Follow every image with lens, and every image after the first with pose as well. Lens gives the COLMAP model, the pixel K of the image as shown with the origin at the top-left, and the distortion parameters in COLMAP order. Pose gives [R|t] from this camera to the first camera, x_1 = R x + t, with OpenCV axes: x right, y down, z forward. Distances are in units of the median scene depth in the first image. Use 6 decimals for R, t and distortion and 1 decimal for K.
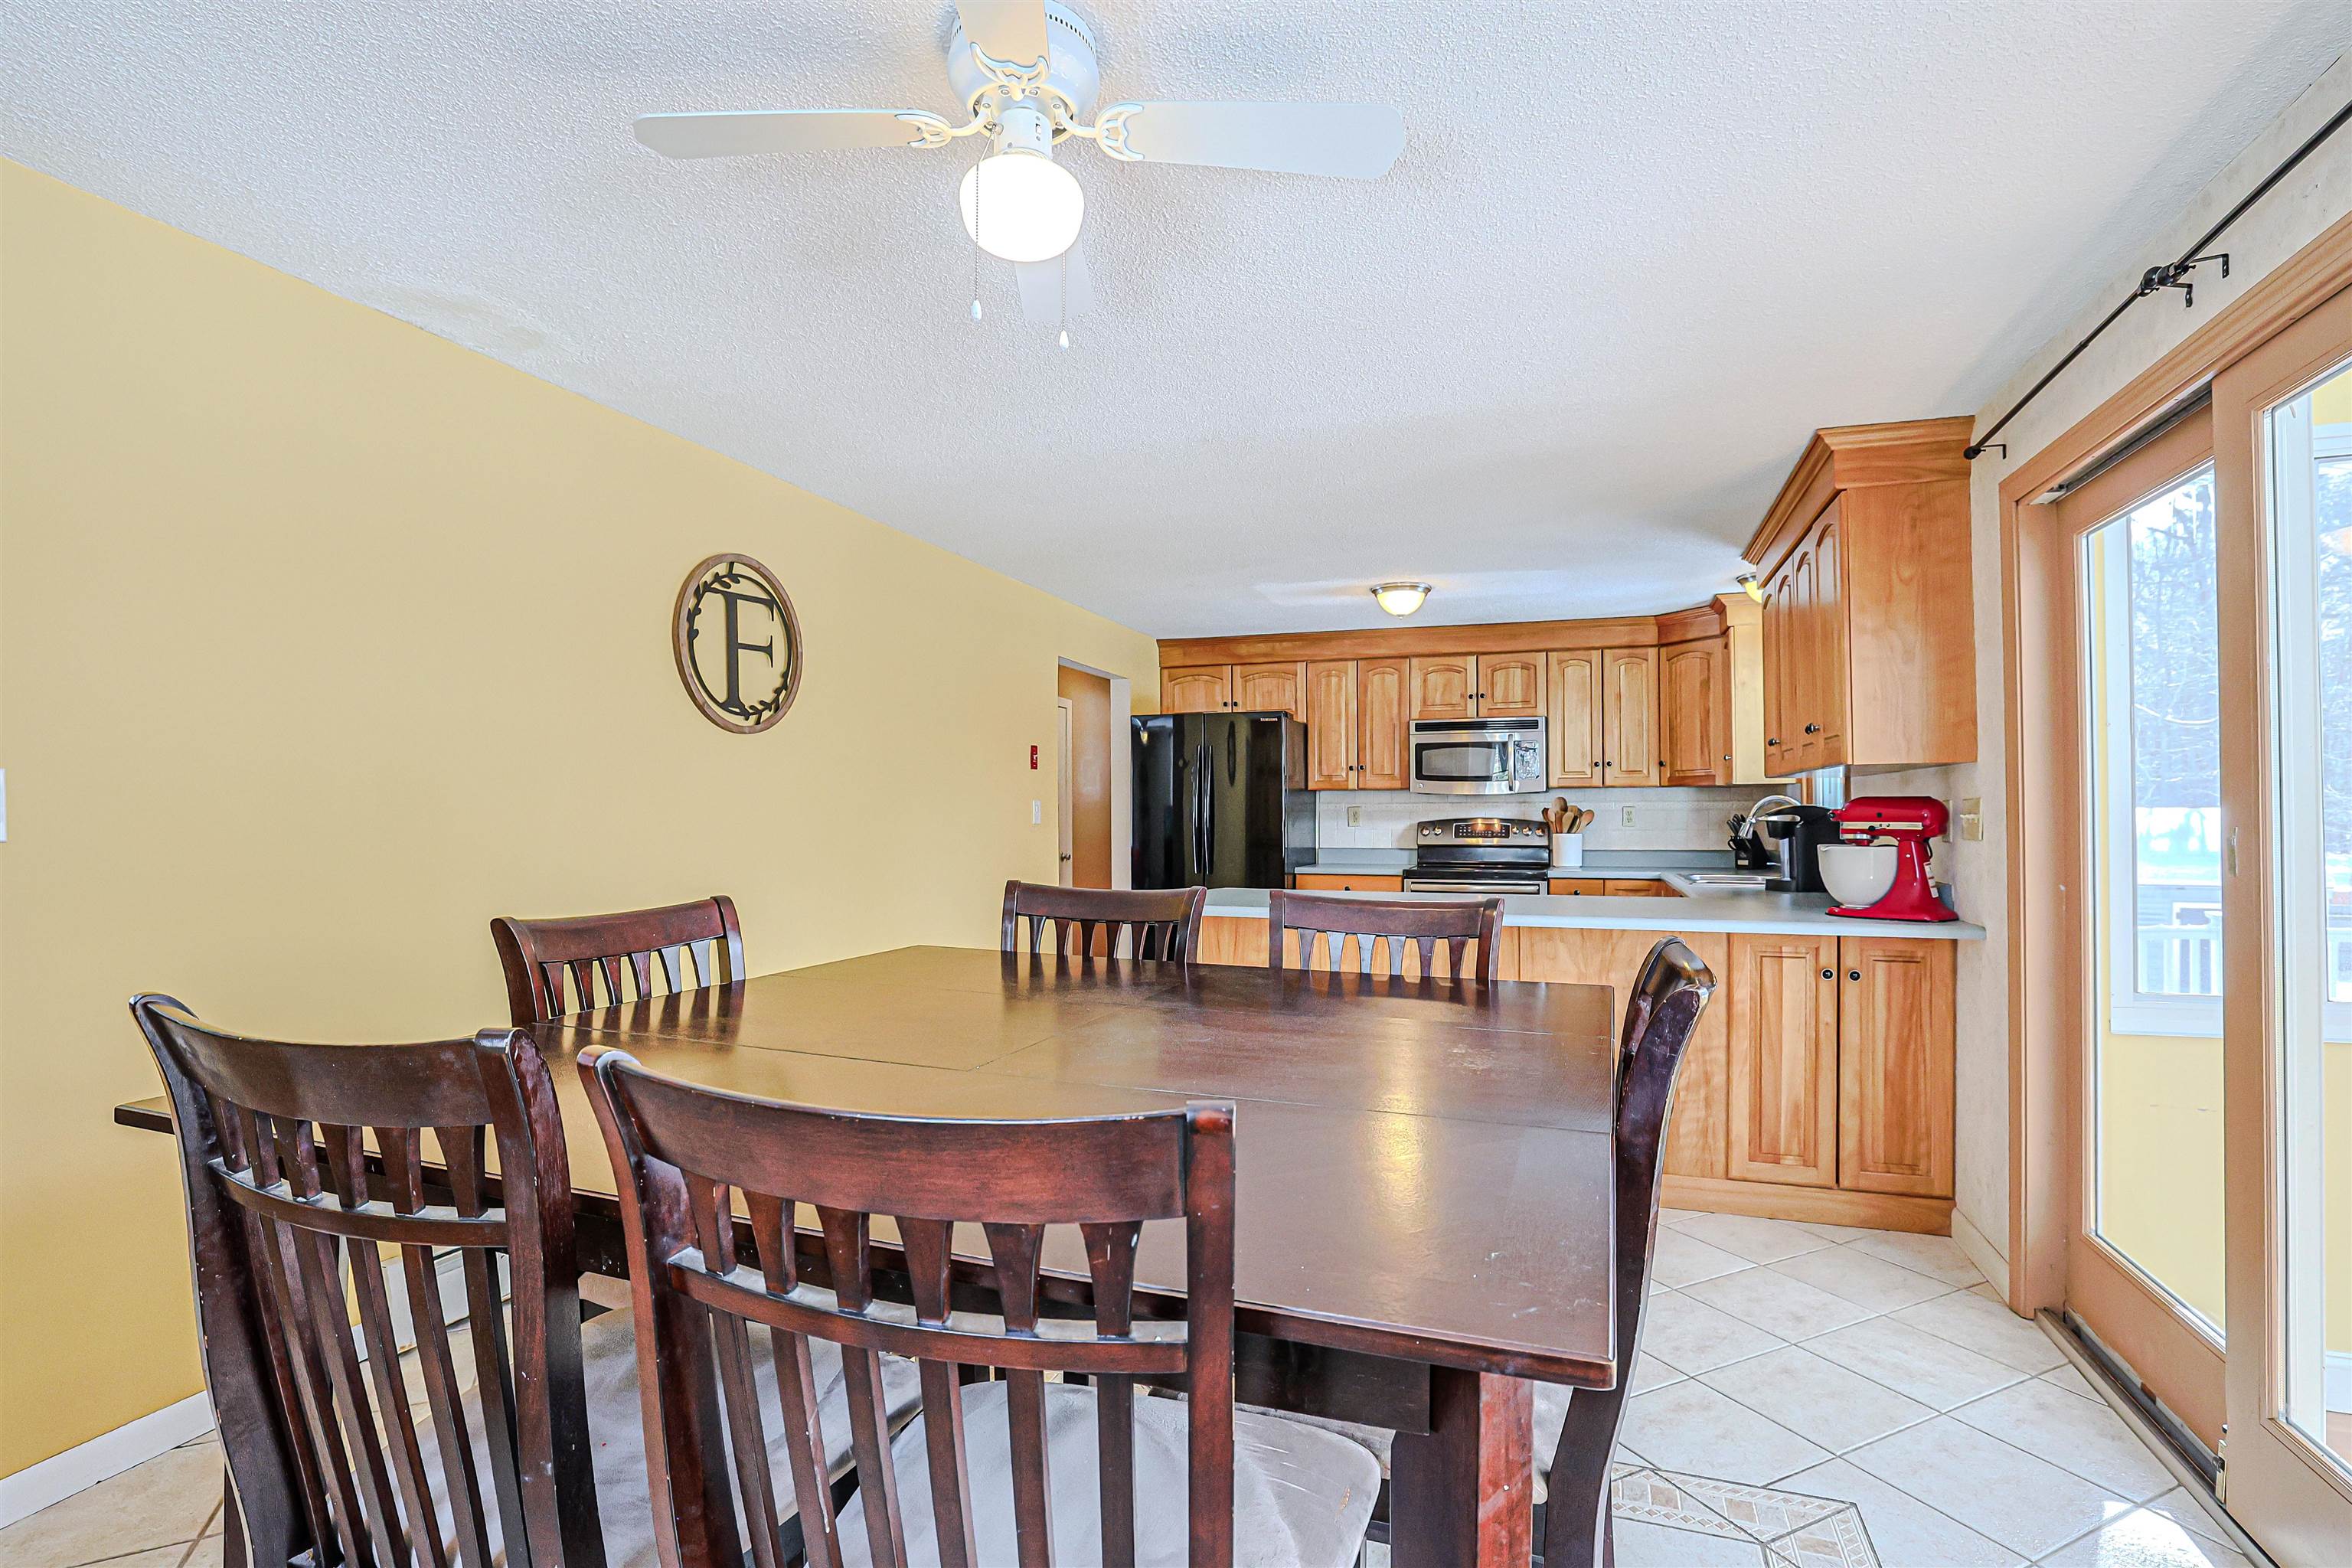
lens RADIAL K [[1100.6, 0, 1190.5], [0, 1100.6, 804.6], [0, 0, 1]] dist [-0.030569, 0.004059]
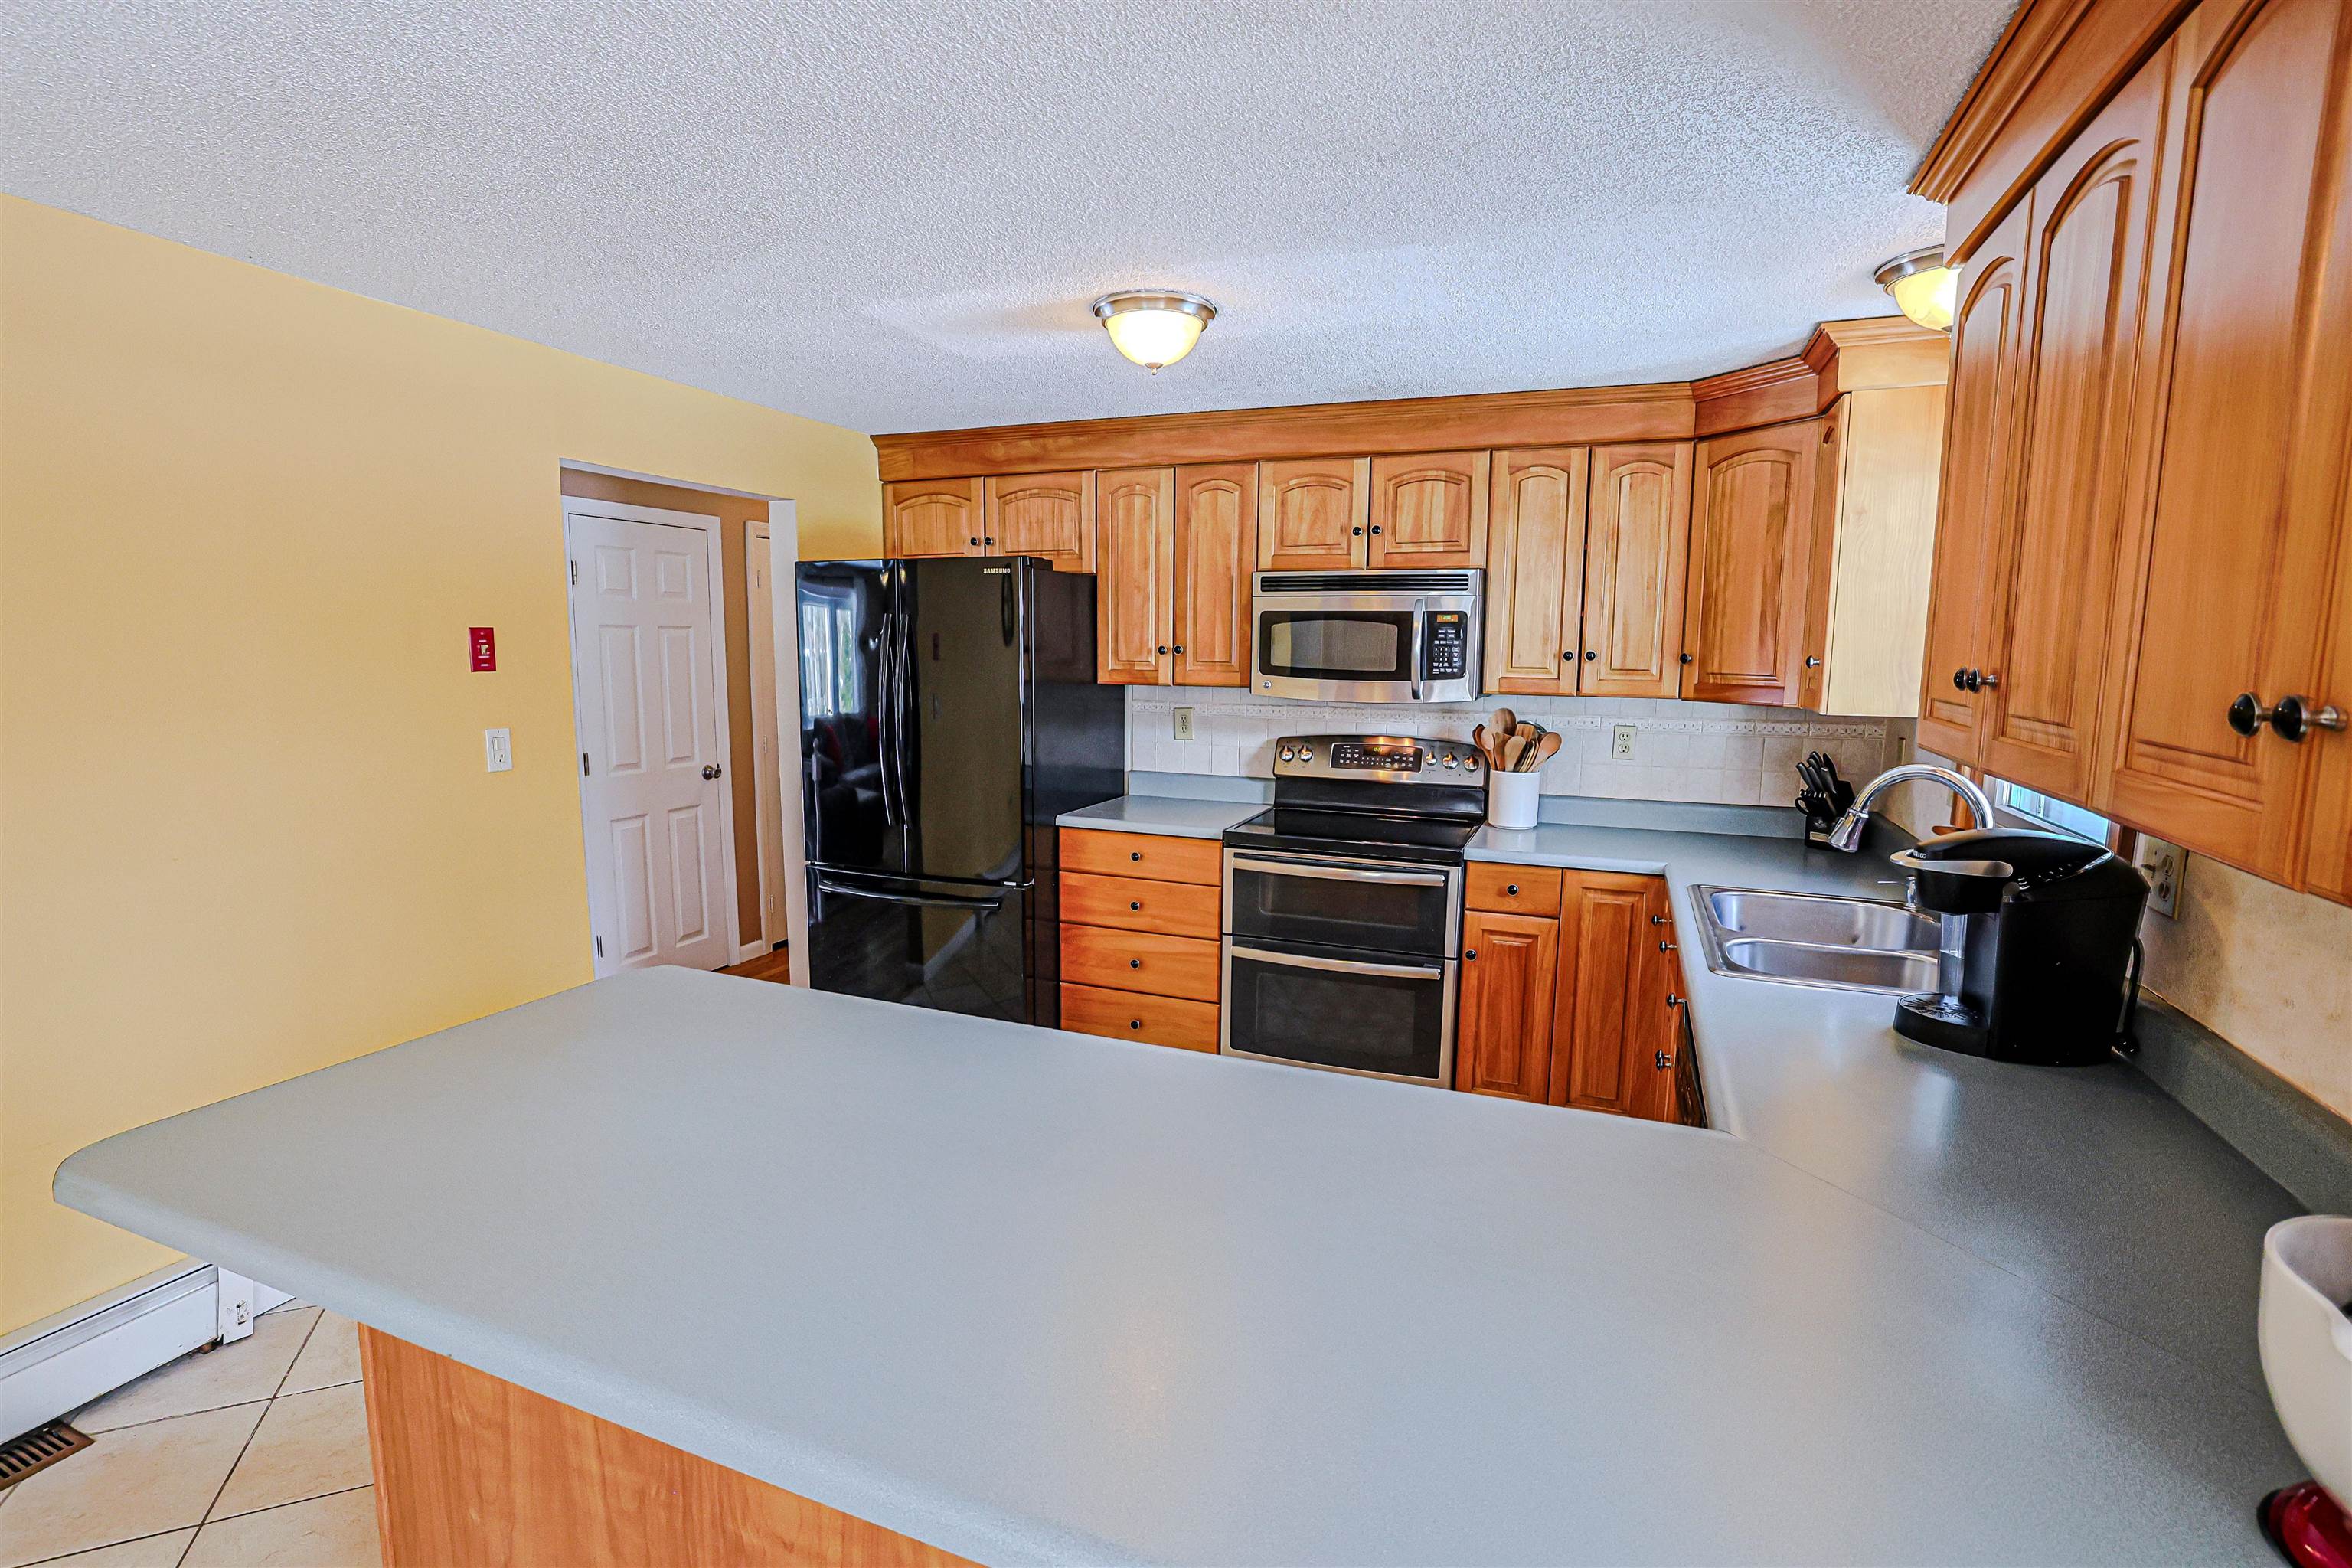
lens RADIAL K [[1100.6, 0, 1157.8], [0, 1100.6, 787.8], [0, 0, 1]] dist [-0.030569, 0.004059]
pose [[0.998432, 0.017195, -0.053266, 0.183618], [-0.009570, 0.990073, 0.140228, -0.044790], [0.055148, -0.139498, 0.988685, 0.405168]]
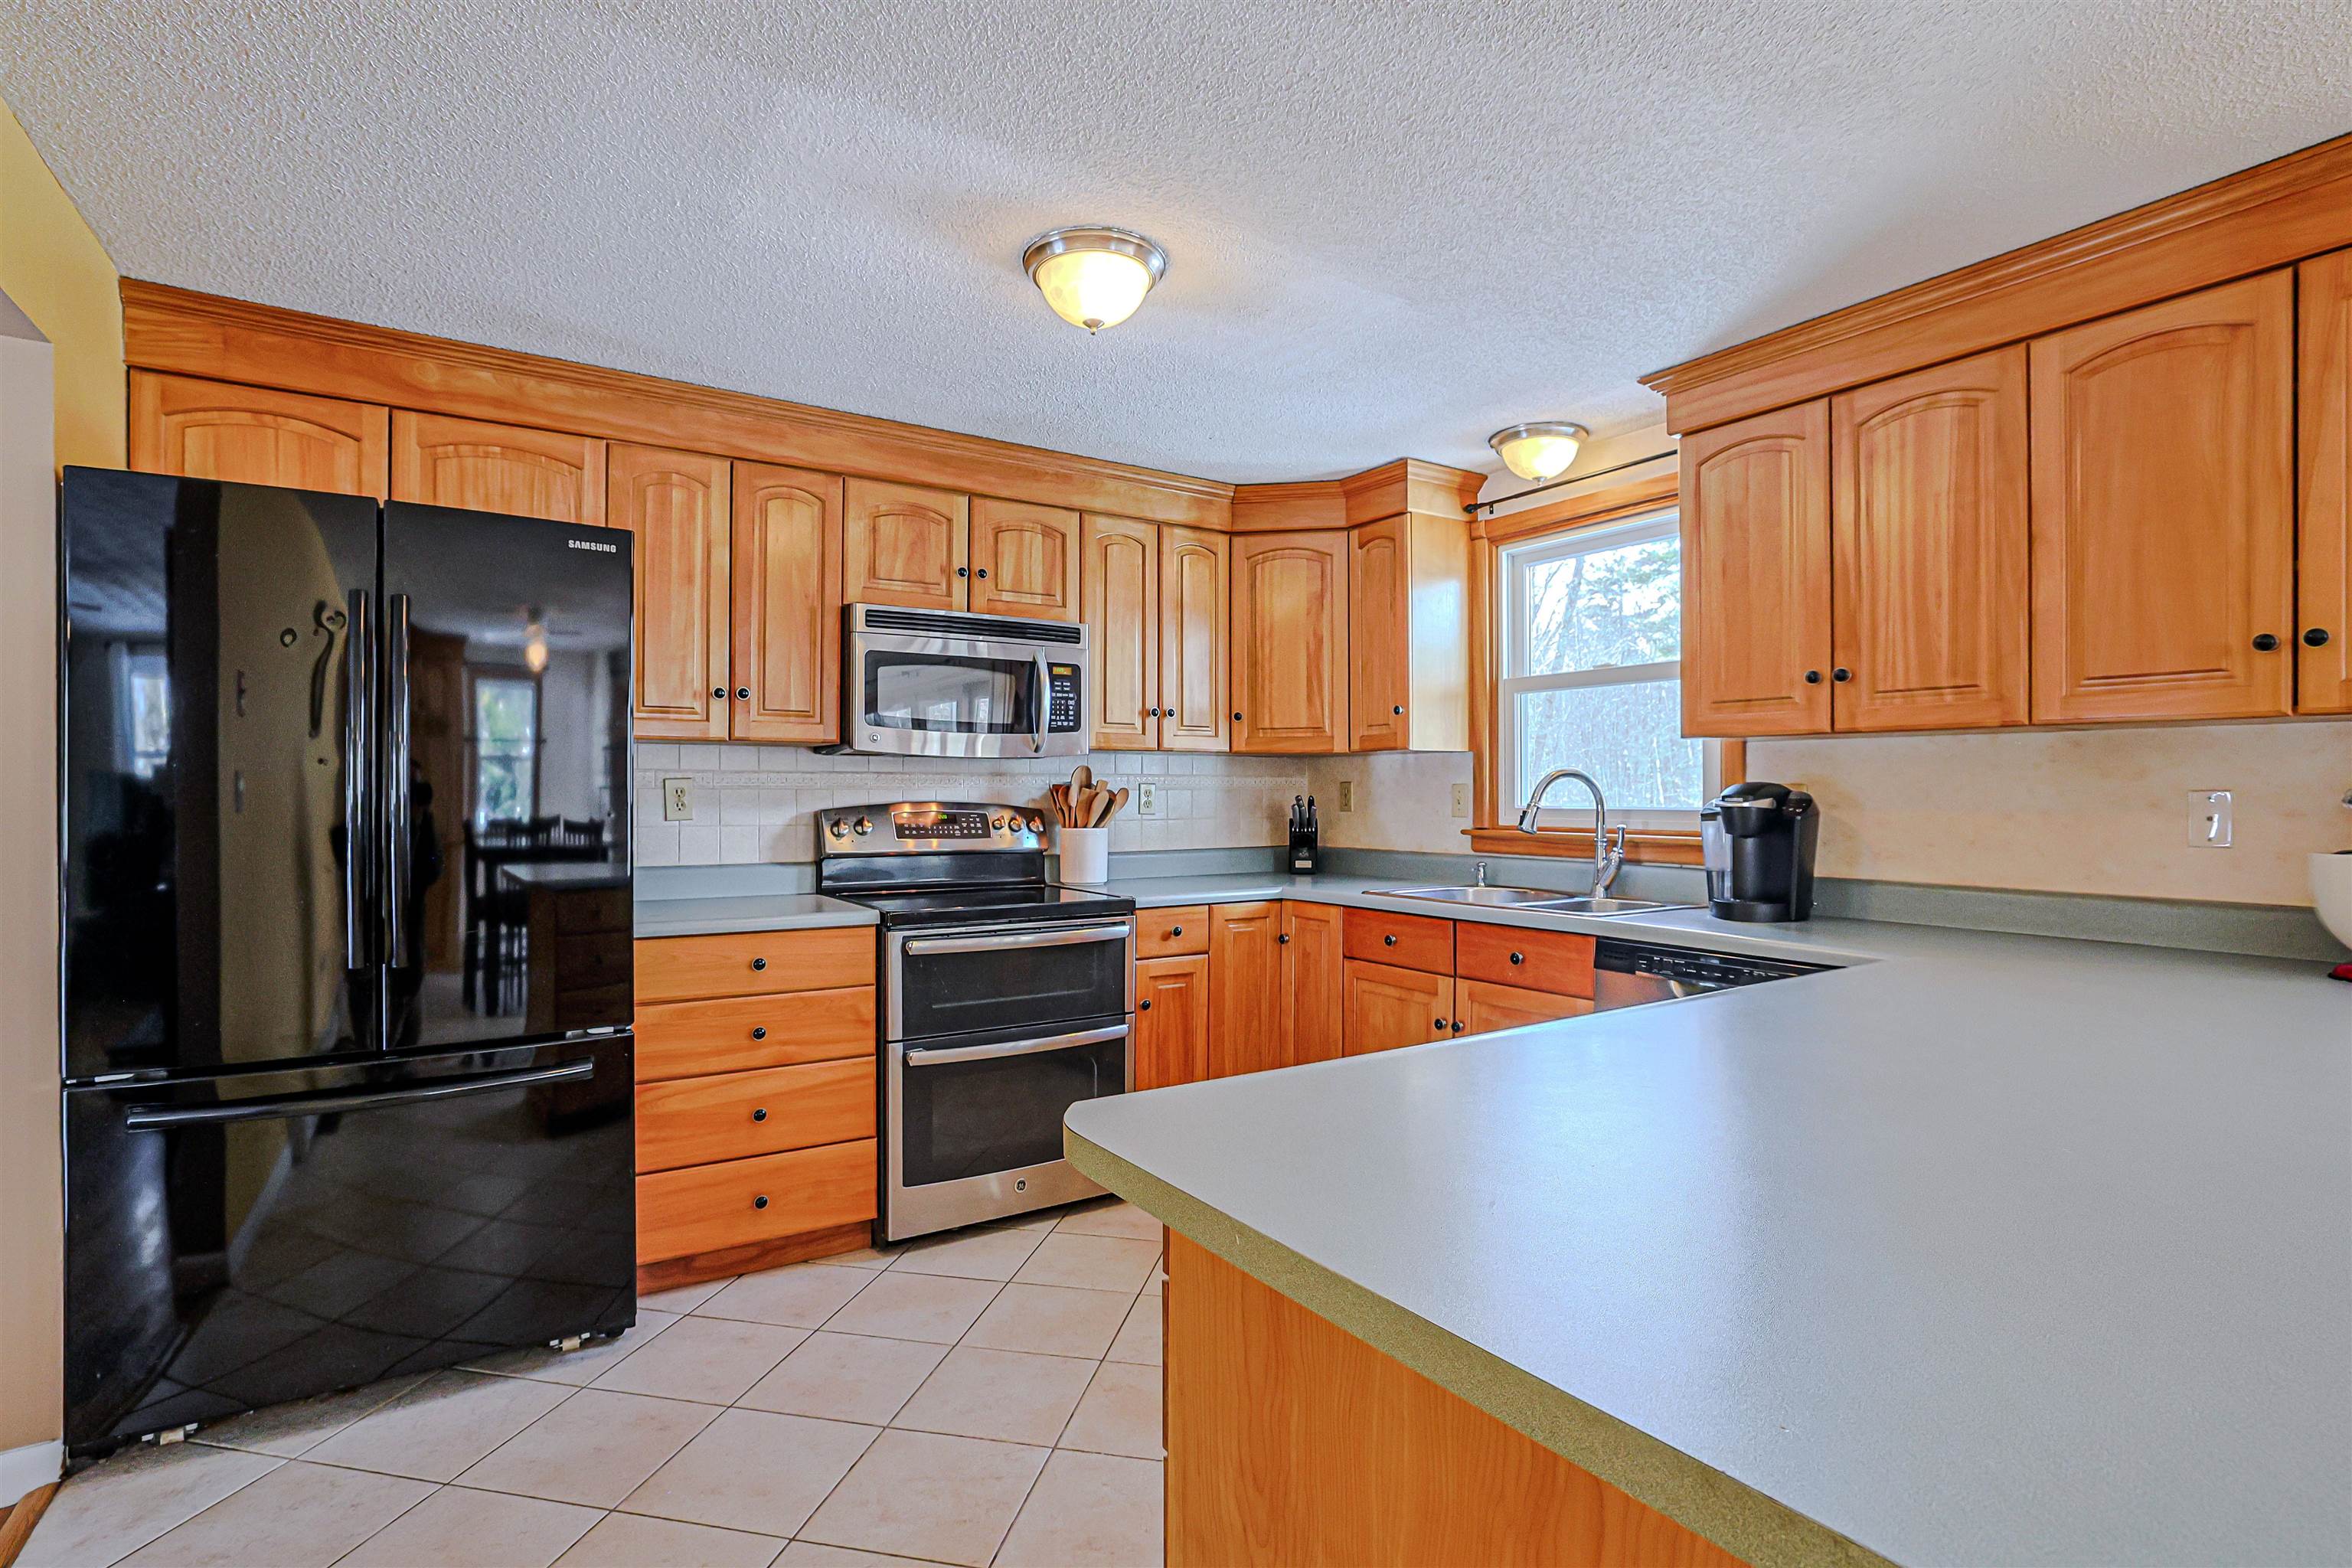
lens RADIAL K [[1100.6, 0, 1167.1], [0, 1100.6, 790.2], [0, 0, 1]] dist [-0.030569, 0.004059]
pose [[0.623751, 0.002994, 0.781617, -0.095361], [-0.009956, 0.999942, 0.004114, 0.003312], [-0.781559, -0.010348, 0.623745, 0.591712]]
